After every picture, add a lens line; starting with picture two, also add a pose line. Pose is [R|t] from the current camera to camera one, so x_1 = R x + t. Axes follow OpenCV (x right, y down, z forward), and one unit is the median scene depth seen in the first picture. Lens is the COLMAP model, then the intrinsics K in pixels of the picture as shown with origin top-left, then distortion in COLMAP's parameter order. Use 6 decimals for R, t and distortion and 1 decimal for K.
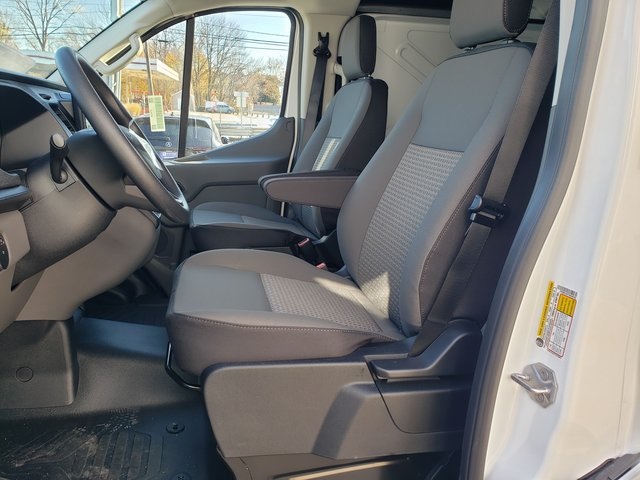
lens RADIAL K [[495.4, 0, 318.3], [0, 495.4, 242.1], [0, 0, 1]] dist [0.022682, -0.020137]
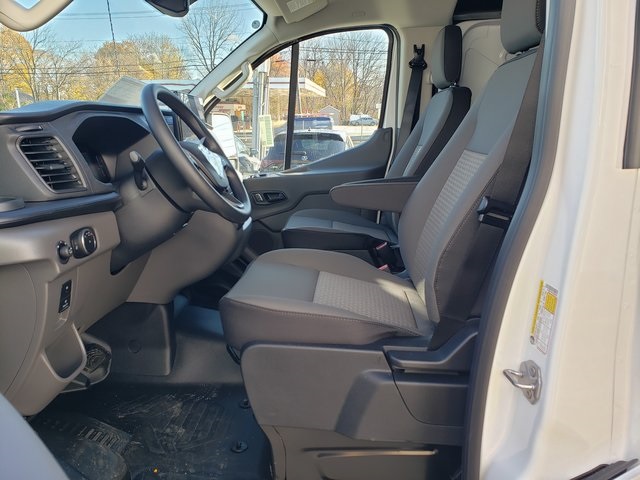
lens RADIAL K [[495.4, 0, 317.5], [0, 495.4, 238.8], [0, 0, 1]] dist [0.022682, -0.020137]
pose [[0.960515, 0.015857, -0.277777, 0.198896], [-0.023418, 0.999440, -0.023922, 0.019269], [0.277242, 0.029483, 0.960348, -0.068308]]
